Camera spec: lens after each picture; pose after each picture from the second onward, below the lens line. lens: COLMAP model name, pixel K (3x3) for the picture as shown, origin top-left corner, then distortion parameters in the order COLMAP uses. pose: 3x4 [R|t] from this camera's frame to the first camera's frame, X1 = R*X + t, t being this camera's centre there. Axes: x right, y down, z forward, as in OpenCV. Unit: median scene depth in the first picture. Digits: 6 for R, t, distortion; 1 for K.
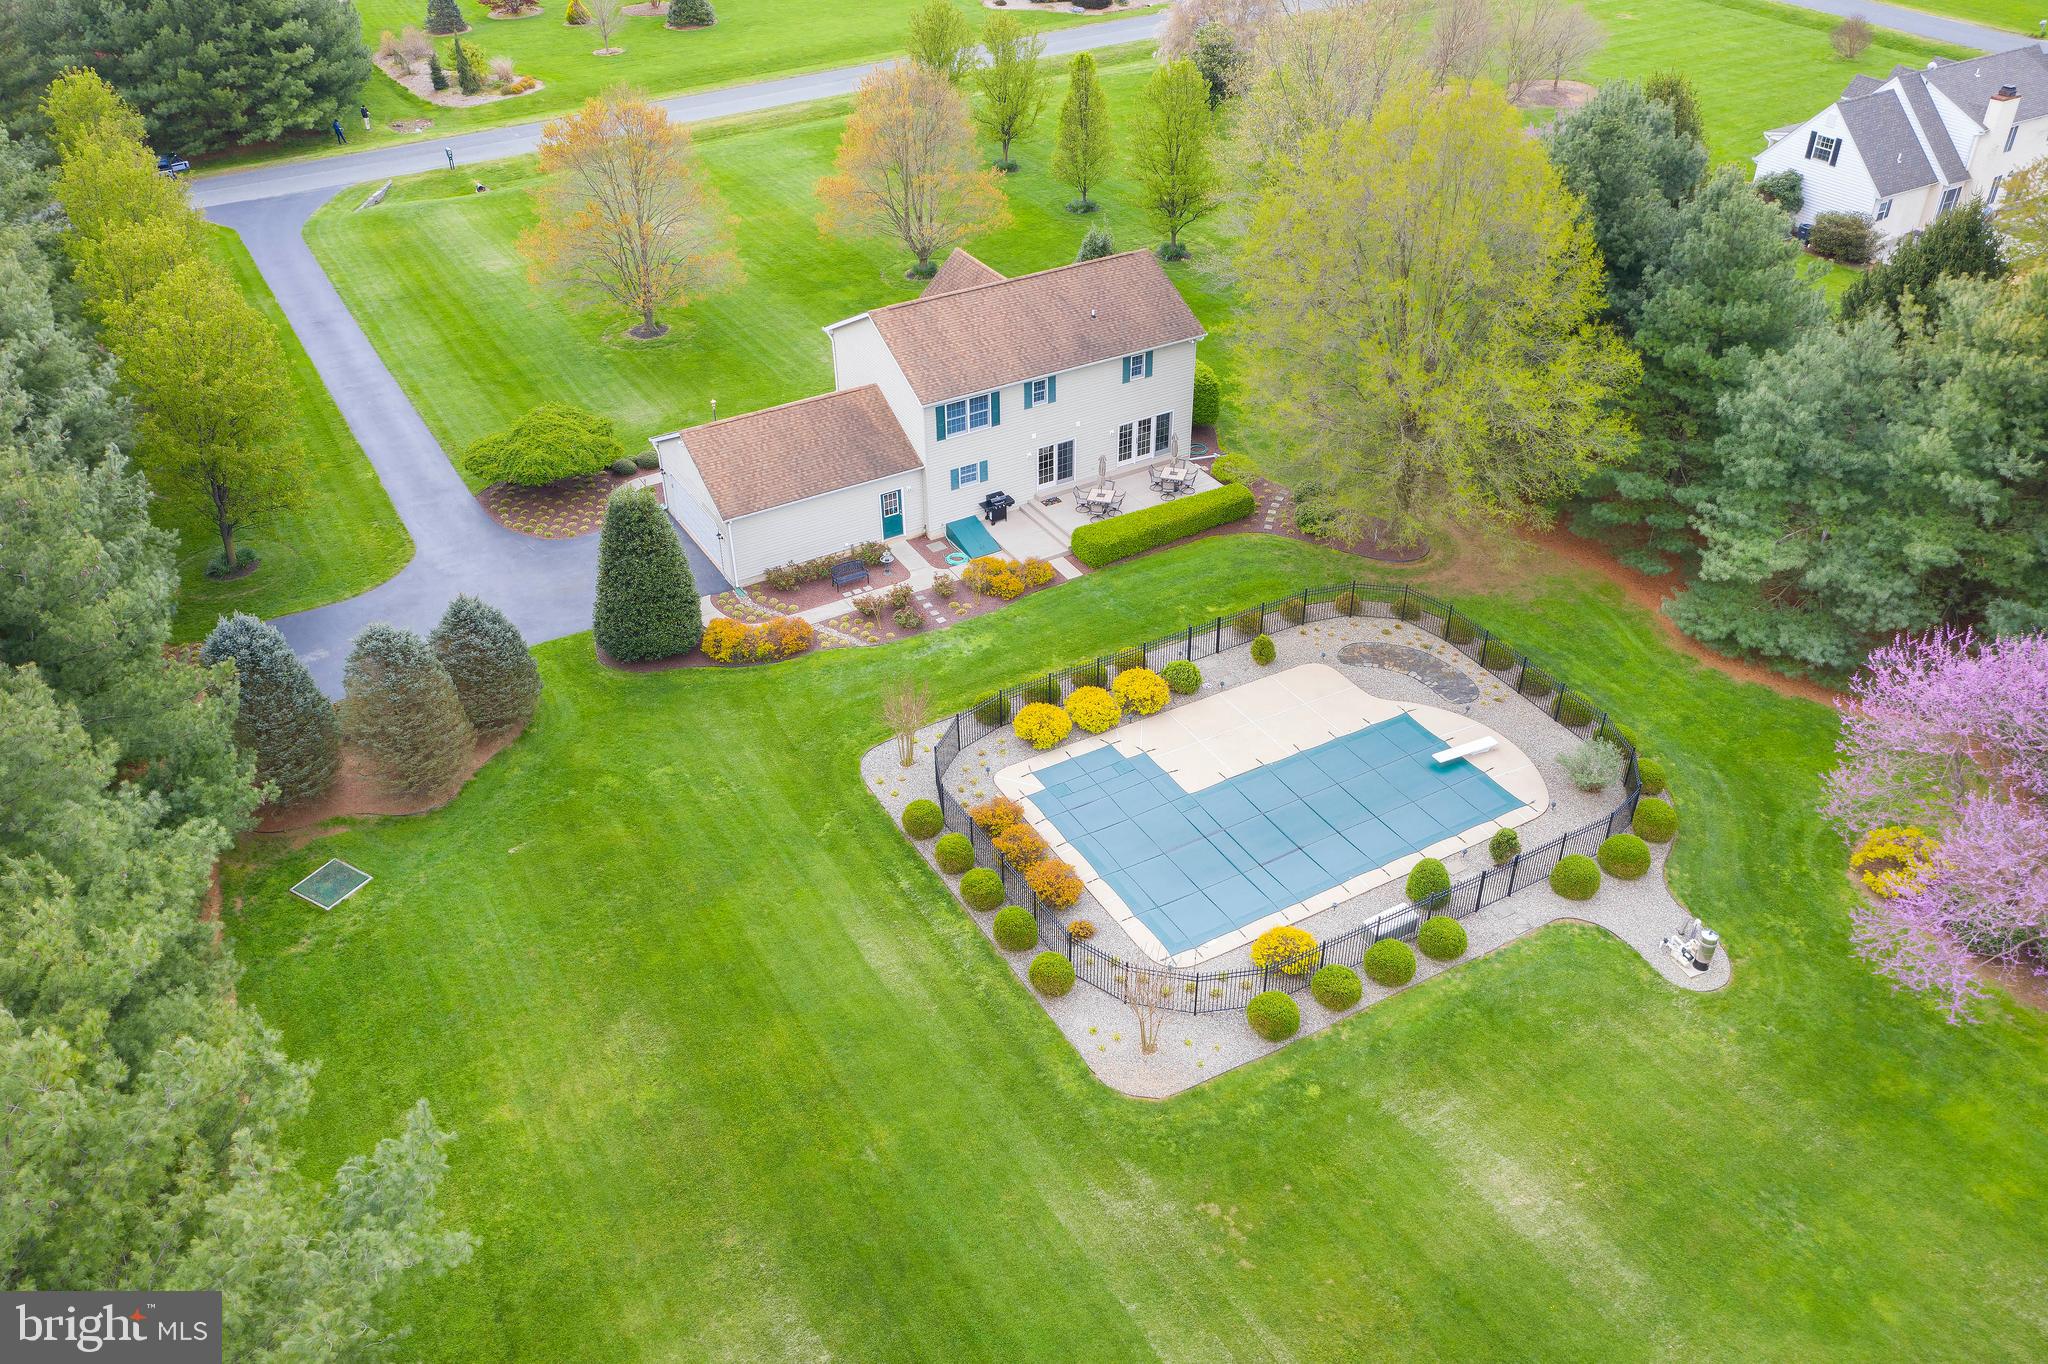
lens RADIAL K [[1596.3, 0, 1060.2], [0, 1596.3, 740.0], [0, 0, 1]] dist [-0.009886, 0.003183]
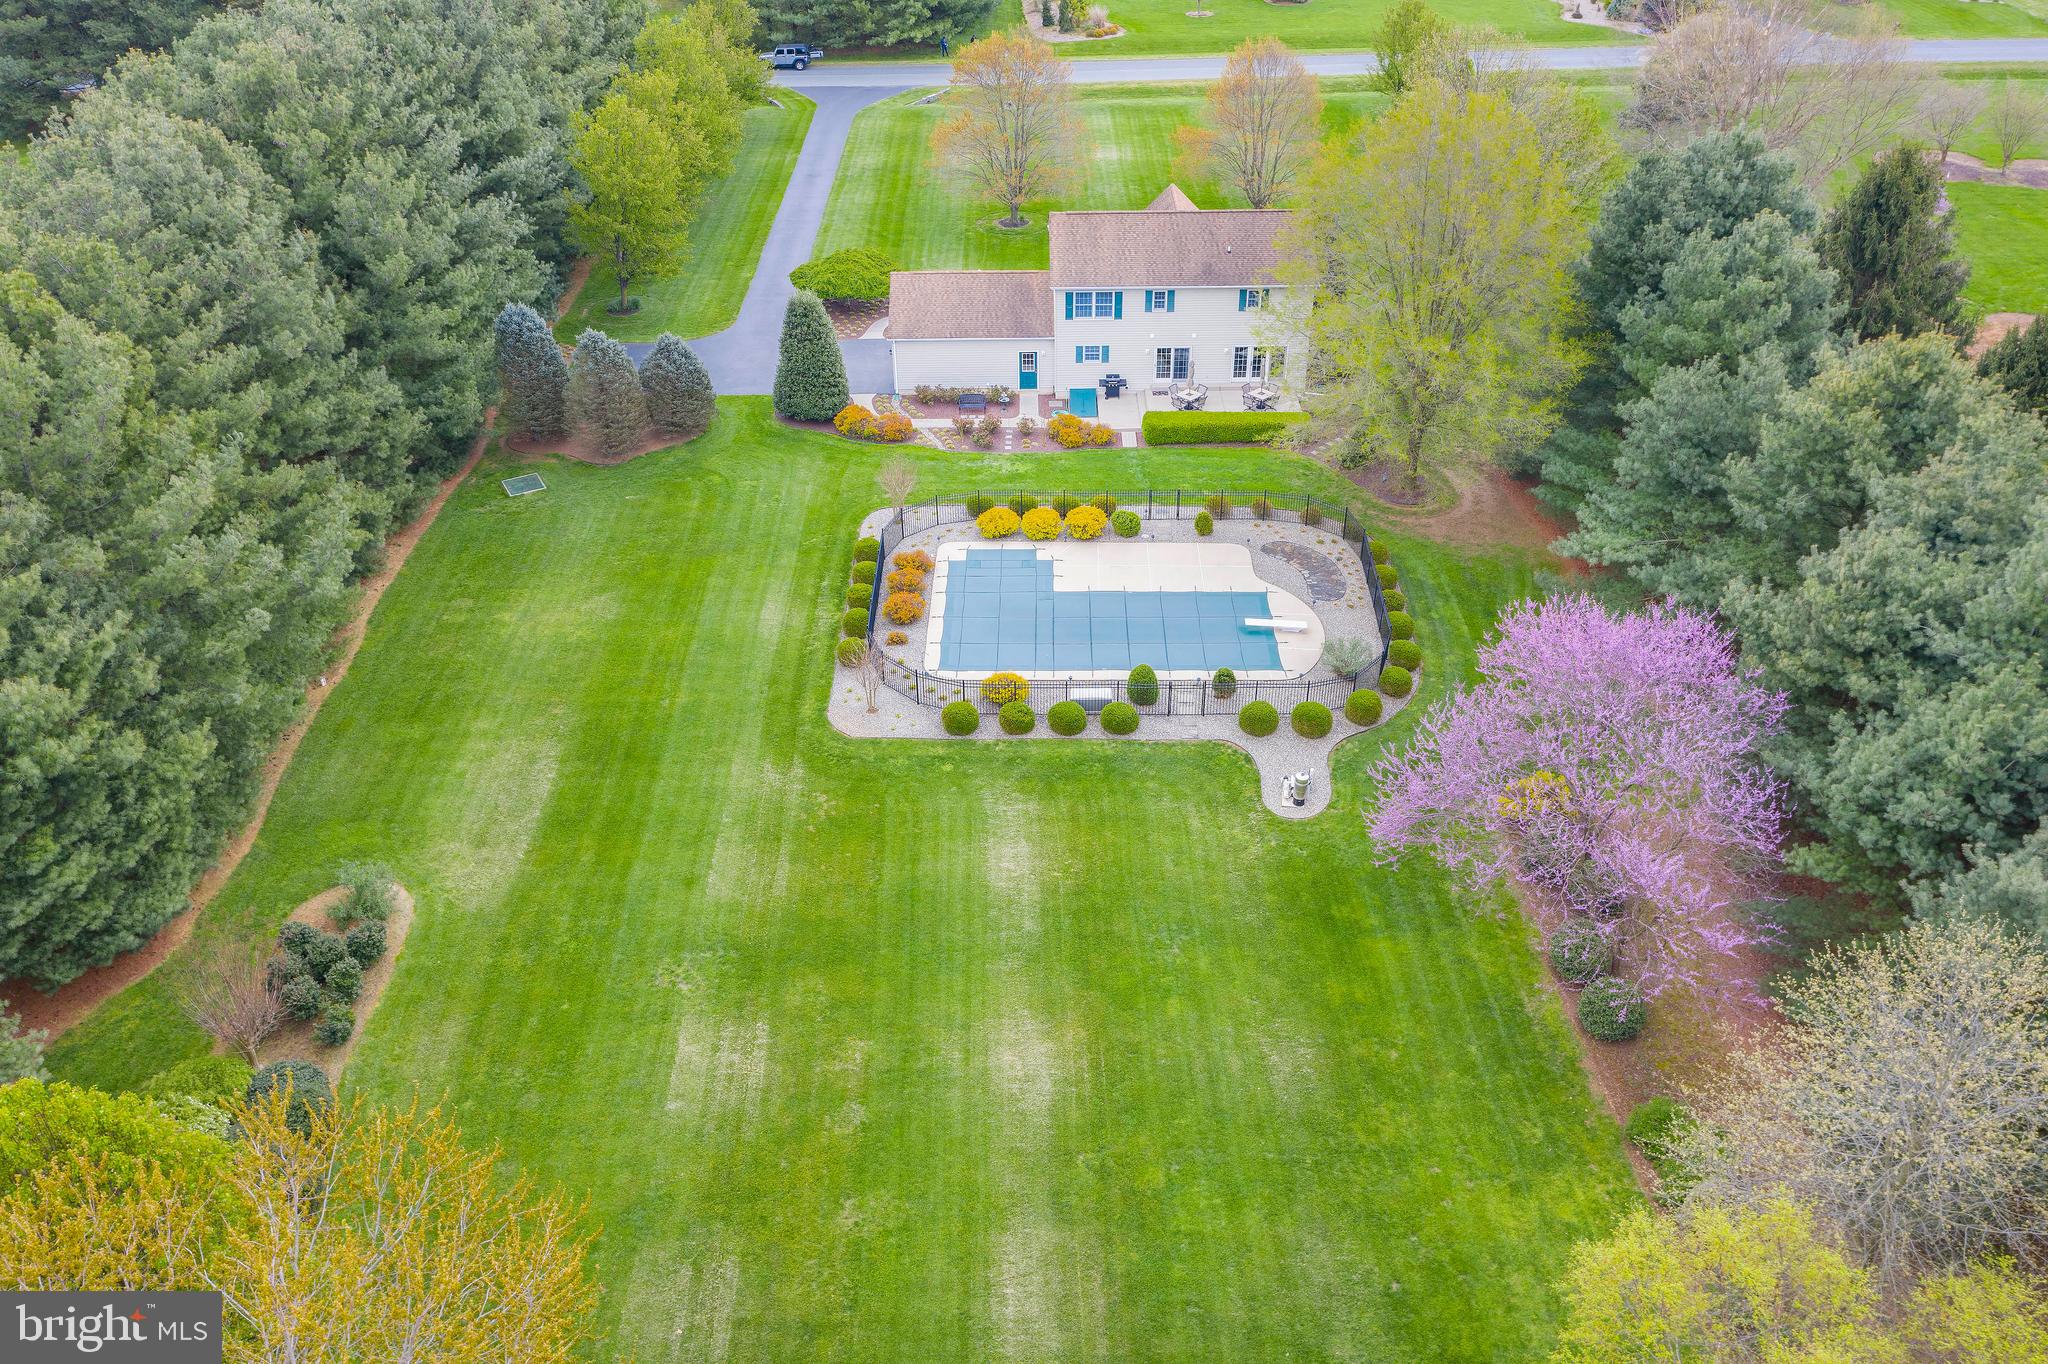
lens RADIAL K [[1673.6, 0, 1024.0], [0, 1673.6, 682.0], [0, 0, 1]] dist [0.002932, -0.001040]
pose [[0.858391, 0.288729, -0.424029, 0.541547], [-0.305485, 0.951736, 0.029640, 0.058540], [0.412122, 0.104092, 0.905163, -0.193456]]
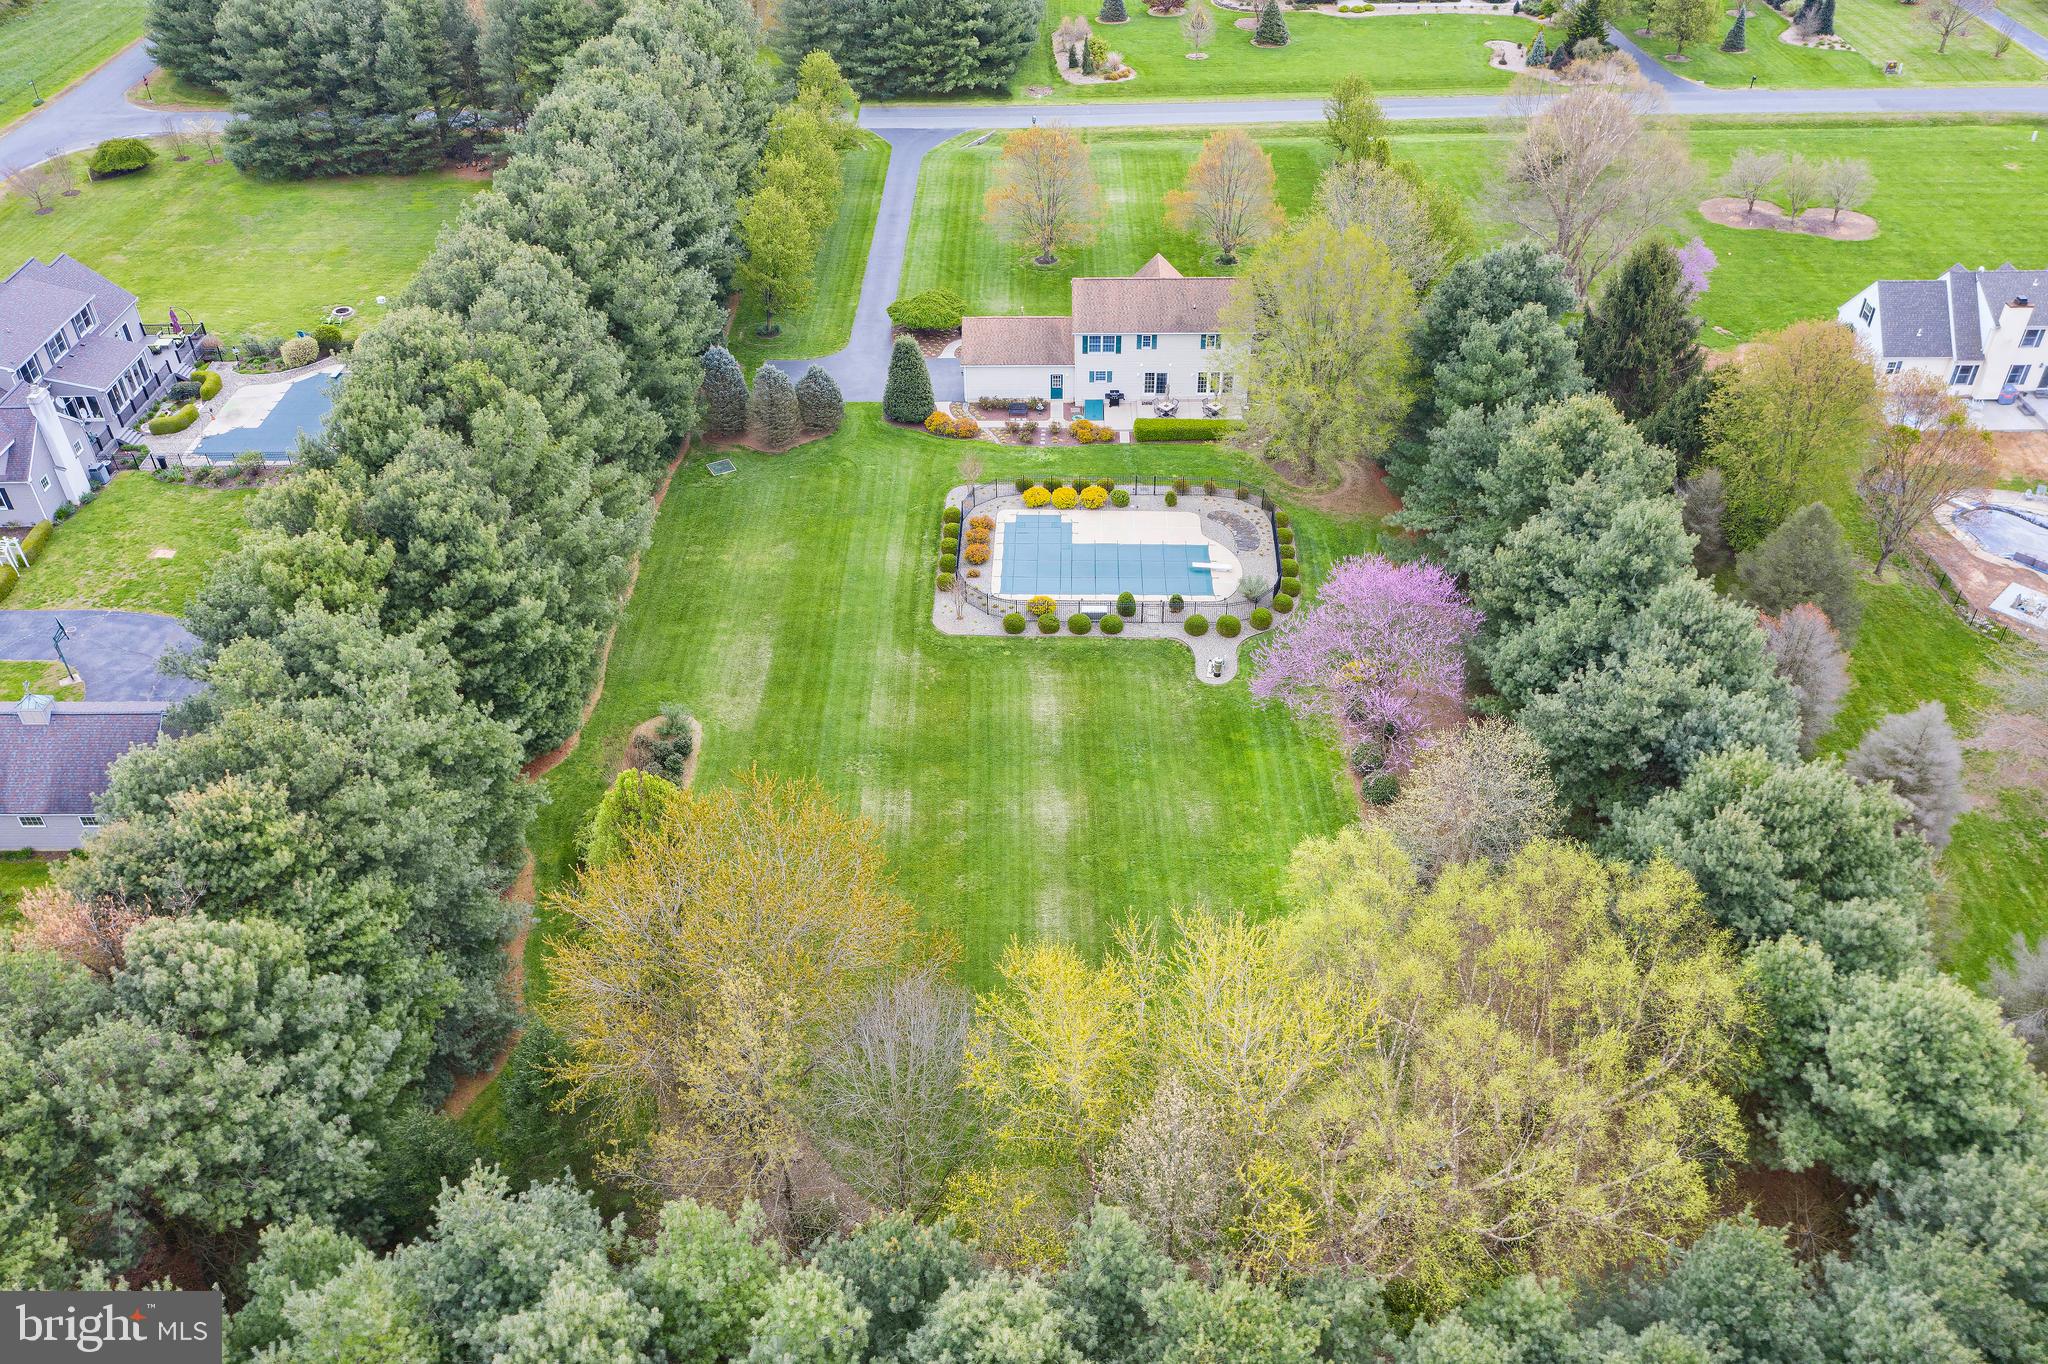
lens RADIAL K [[1673.6, 0, 1024.0], [0, 1673.6, 682.0], [0, 0, 1]] dist [0.002932, -0.001040]
pose [[0.850571, 0.317284, -0.419356, 0.803850], [-0.312876, 0.946302, 0.081371, 0.038379], [0.422655, 0.061995, 0.904168, -0.774059]]
